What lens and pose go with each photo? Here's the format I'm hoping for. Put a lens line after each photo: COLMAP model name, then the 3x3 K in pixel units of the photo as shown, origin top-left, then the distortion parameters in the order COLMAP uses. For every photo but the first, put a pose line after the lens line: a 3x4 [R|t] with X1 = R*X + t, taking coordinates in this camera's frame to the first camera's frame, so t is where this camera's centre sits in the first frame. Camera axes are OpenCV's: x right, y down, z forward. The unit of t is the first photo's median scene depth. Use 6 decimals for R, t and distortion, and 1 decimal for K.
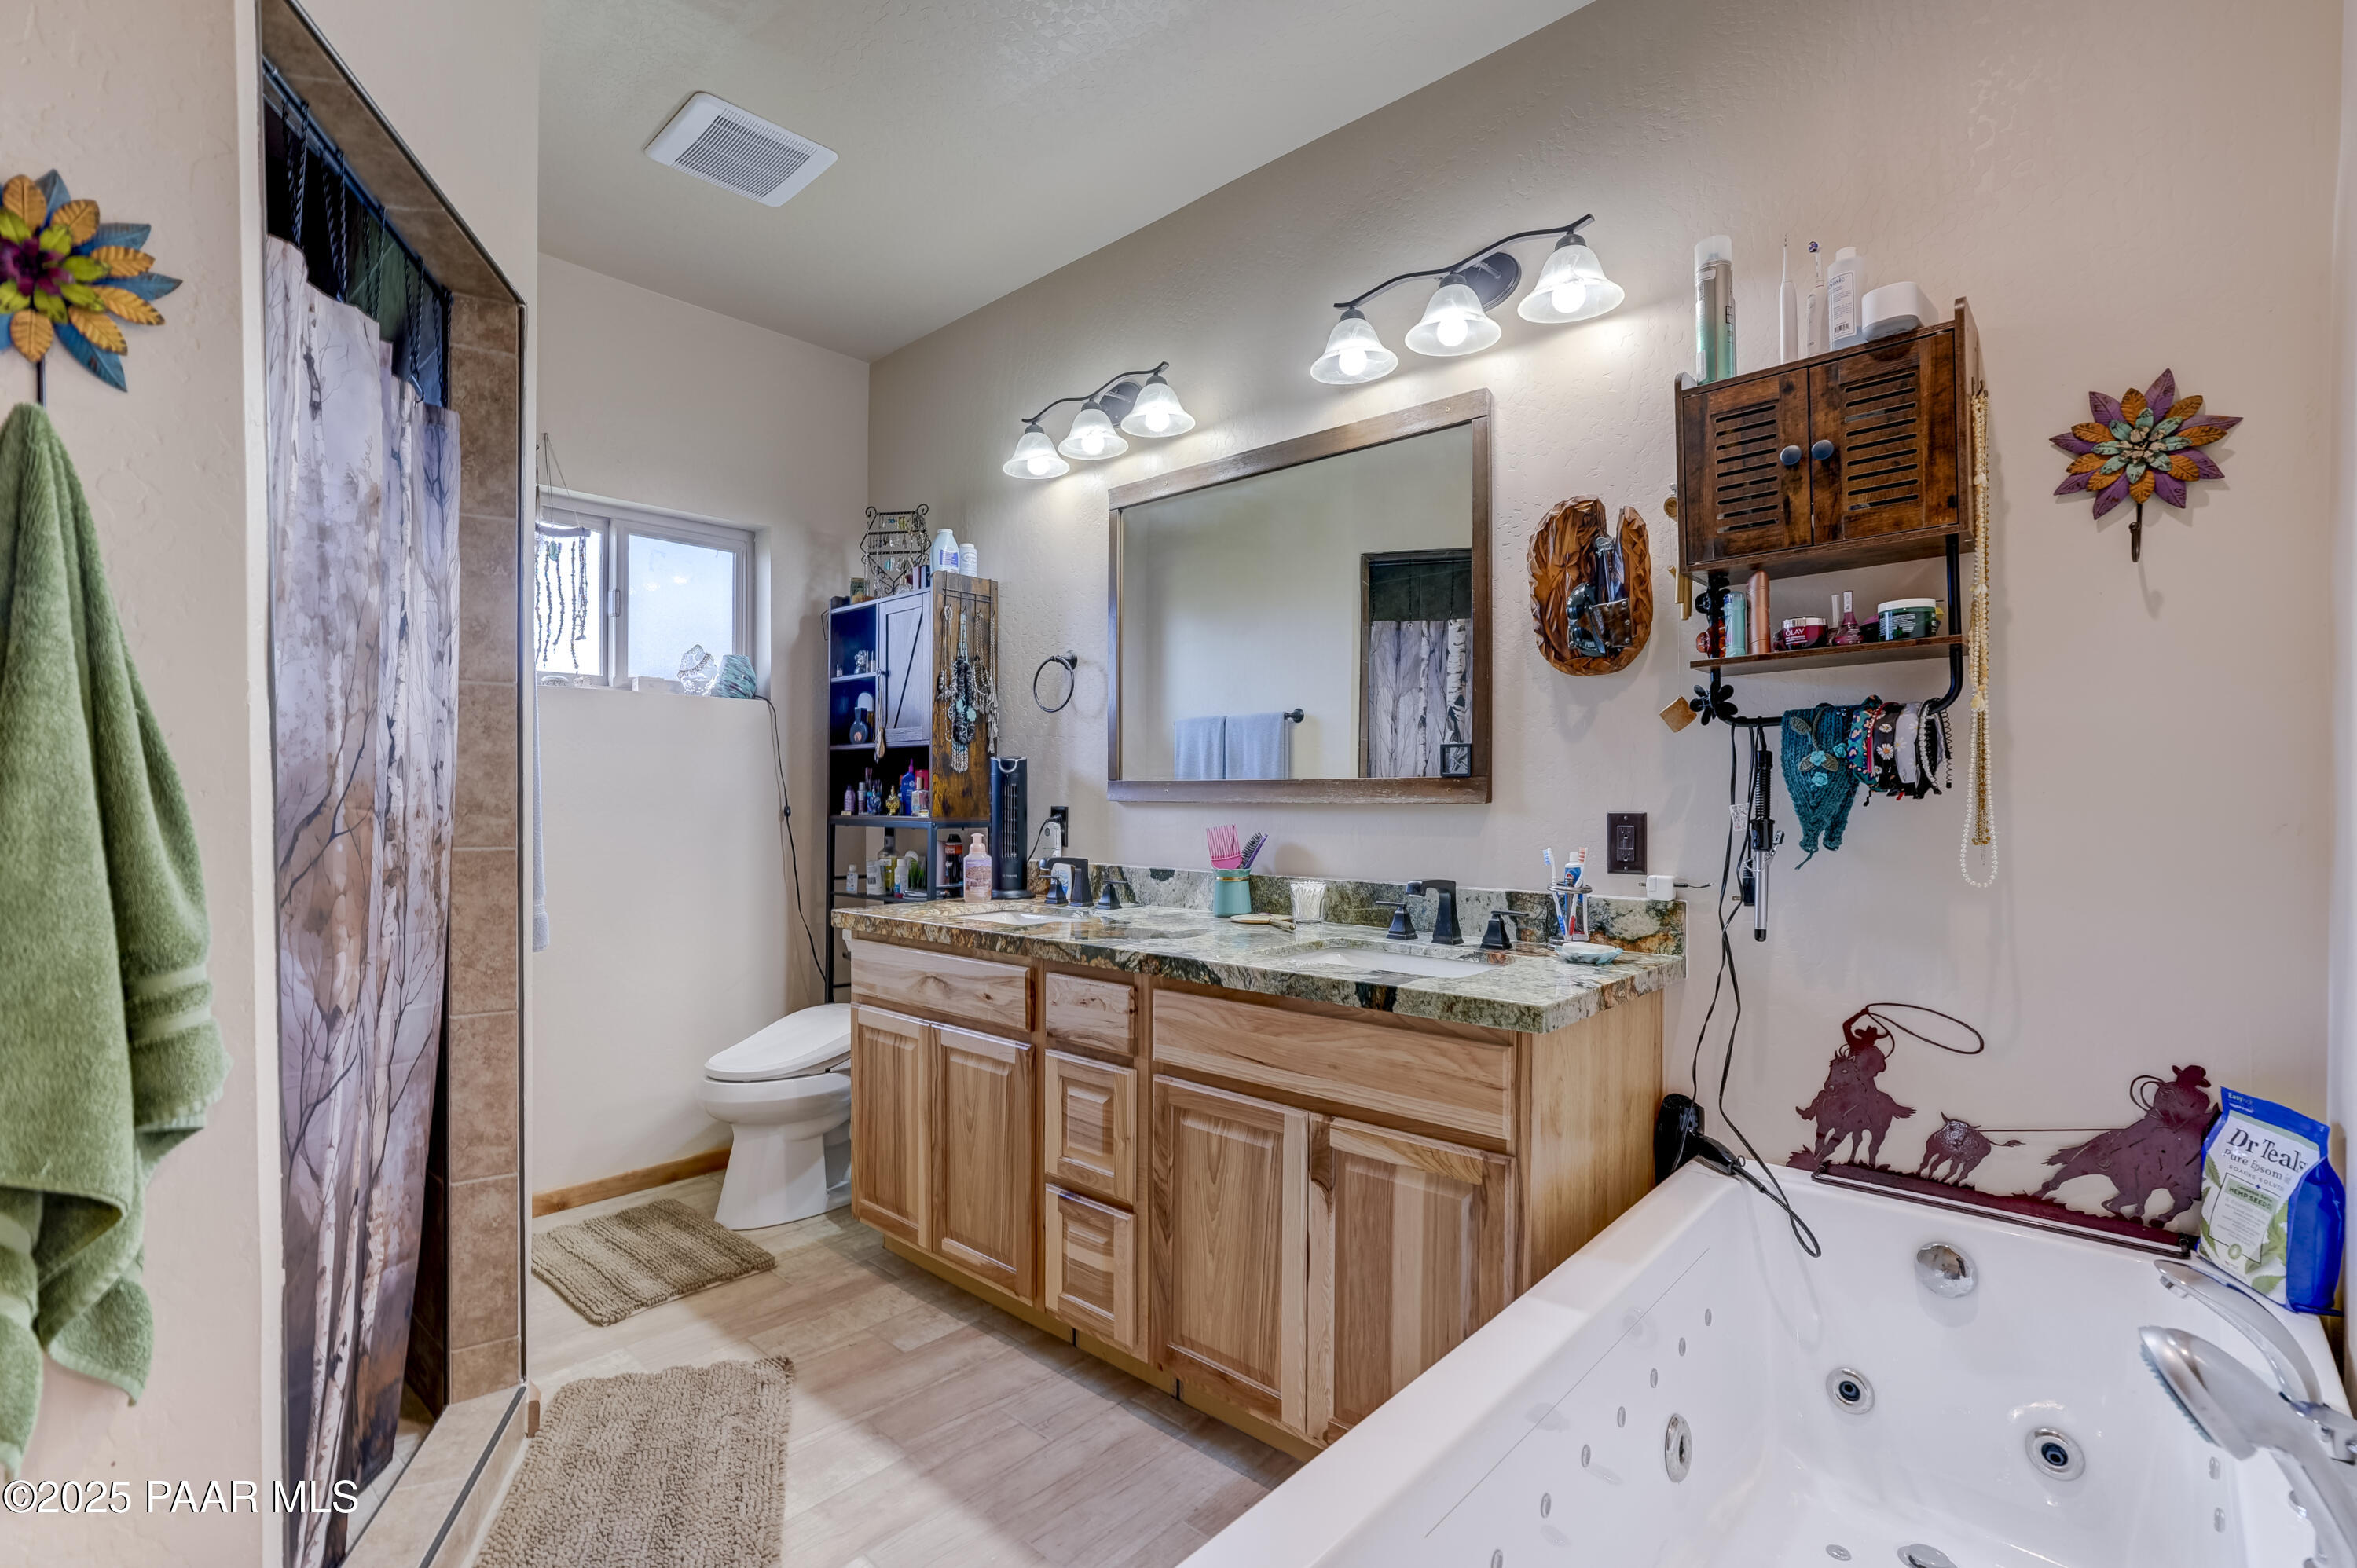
lens RADIAL K [[1089.4, 0, 1182.3], [0, 1089.4, 778.4], [0, 0, 1]] dist [-0.072667, 0.026664]
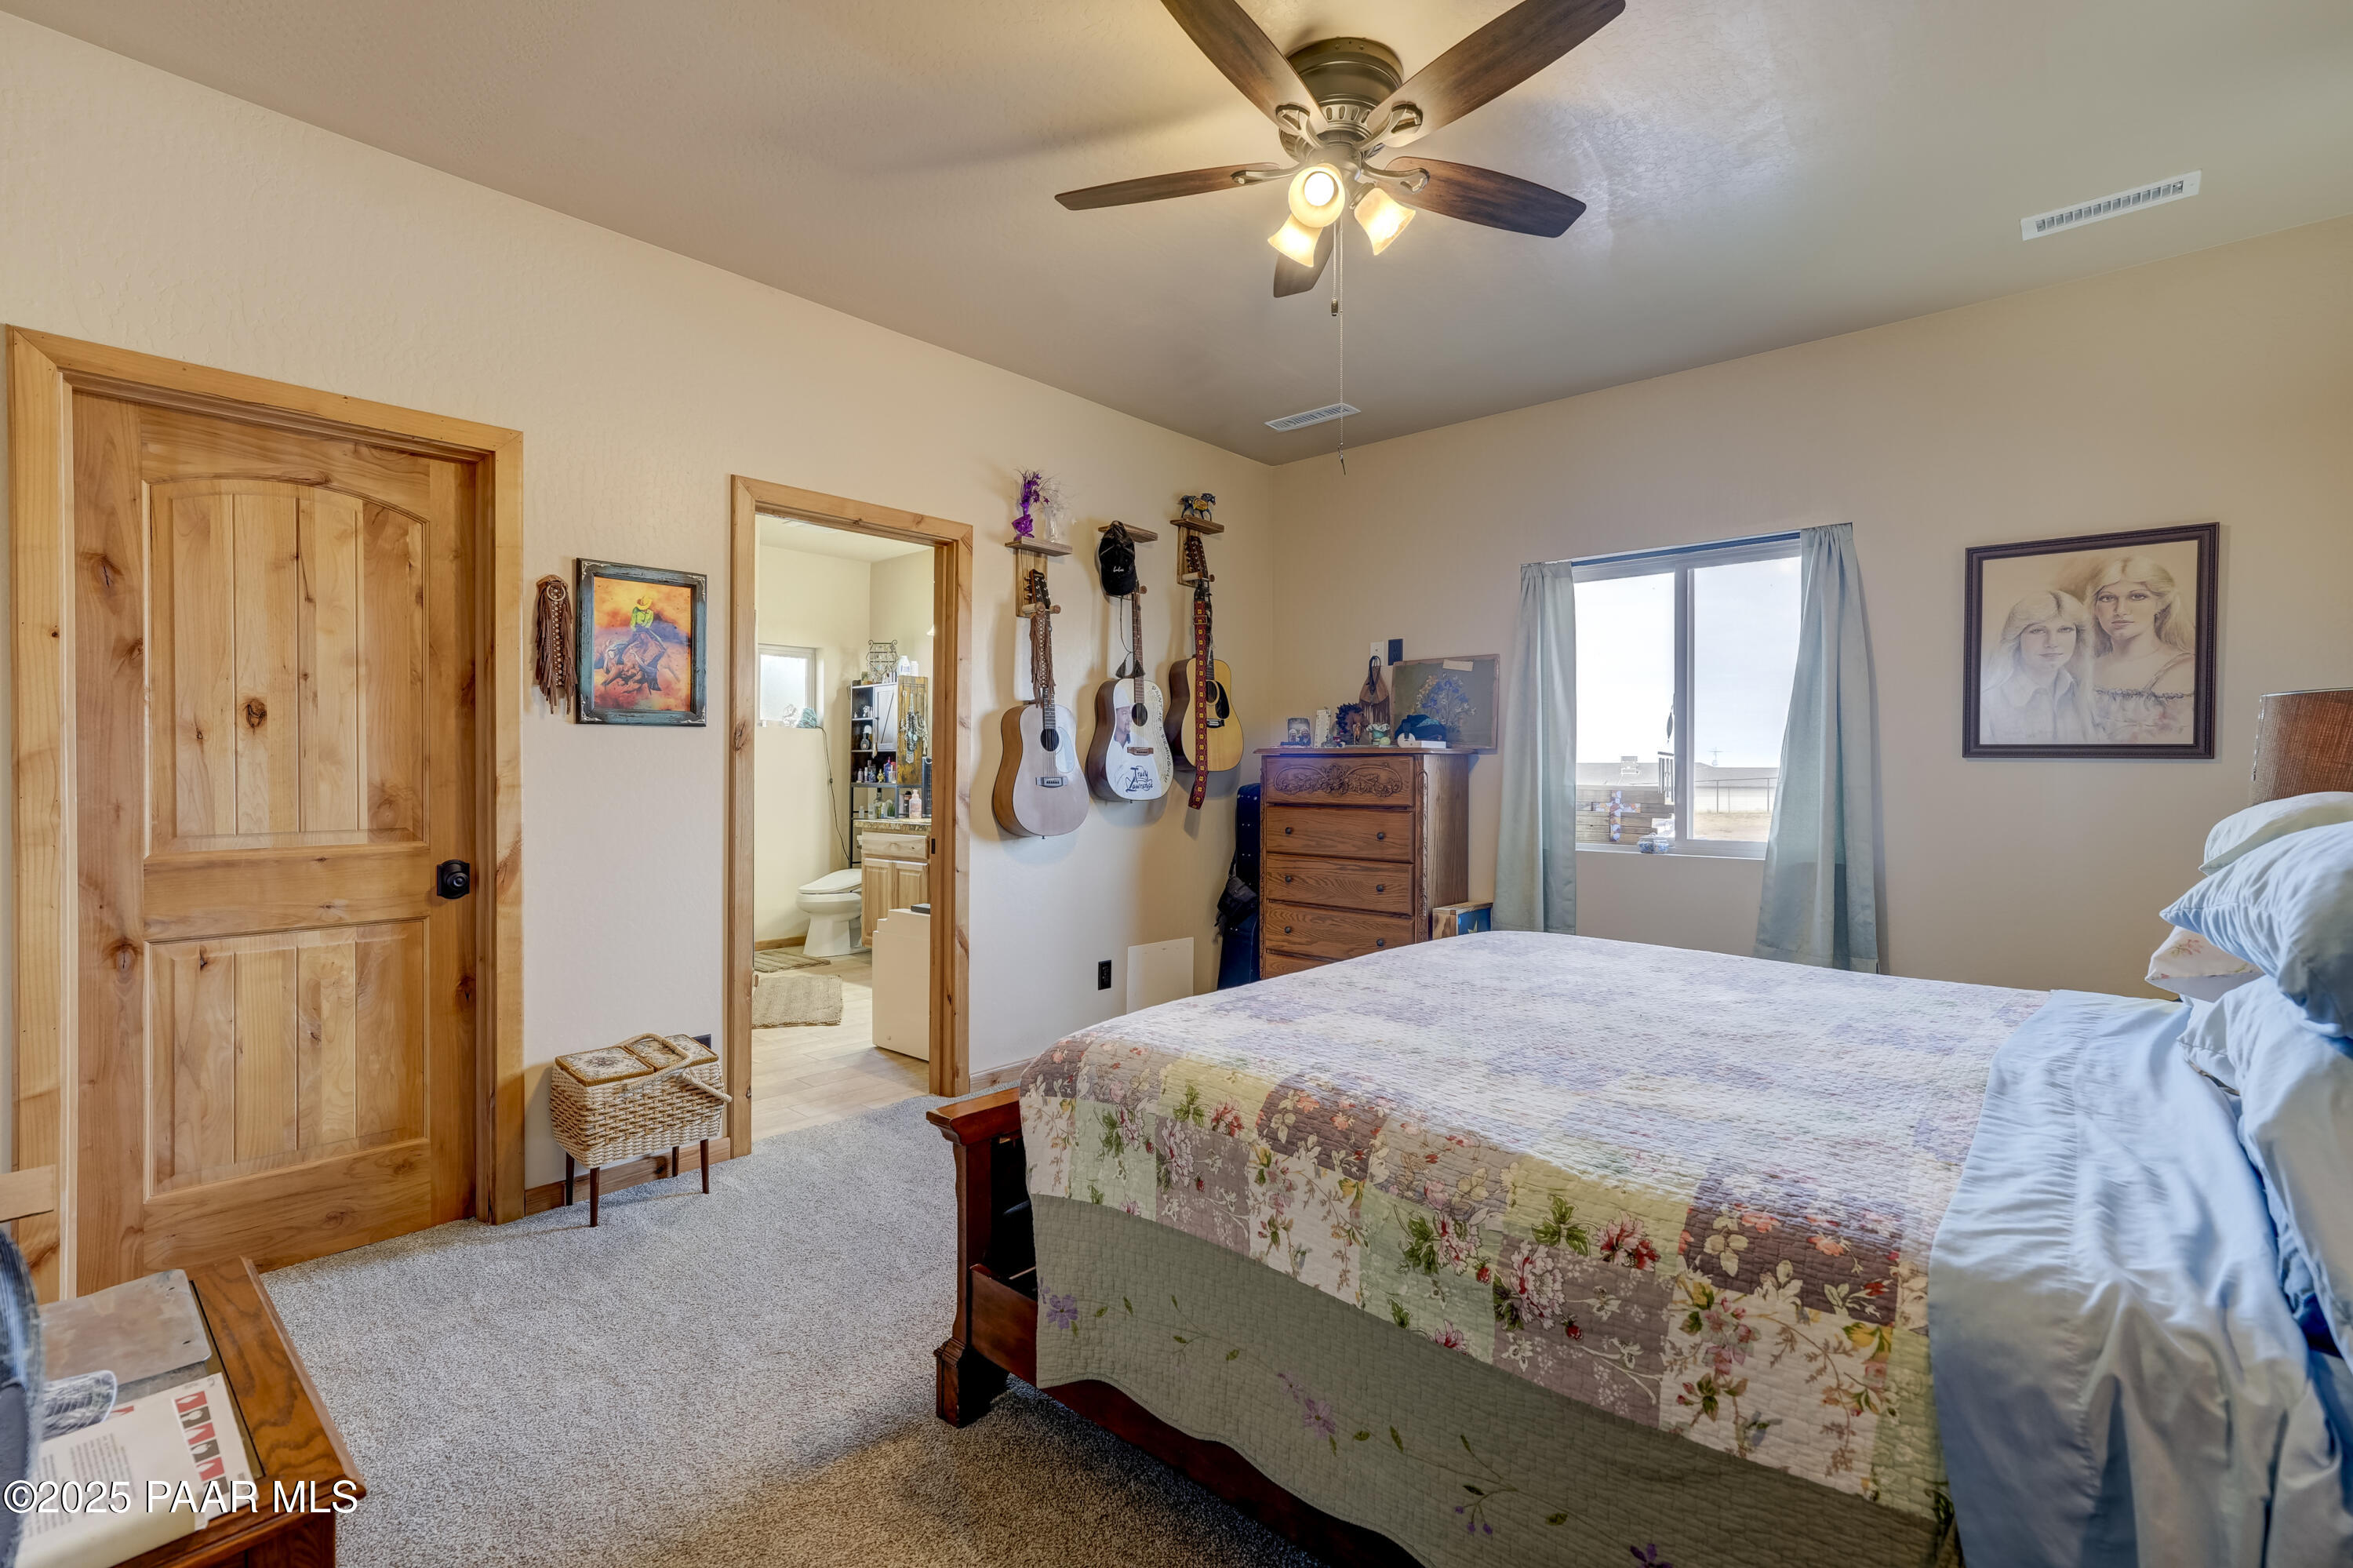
lens RADIAL K [[1087.7, 0, 1180.3], [0, 1087.7, 778.4], [0, 0, 1]] dist [-0.072667, 0.026664]
pose [[0.999971, 0.006673, -0.003539, 0.360078], [-0.006628, 0.999898, 0.012640, -0.006284], [0.003623, -0.012616, 0.999914, -1.230248]]
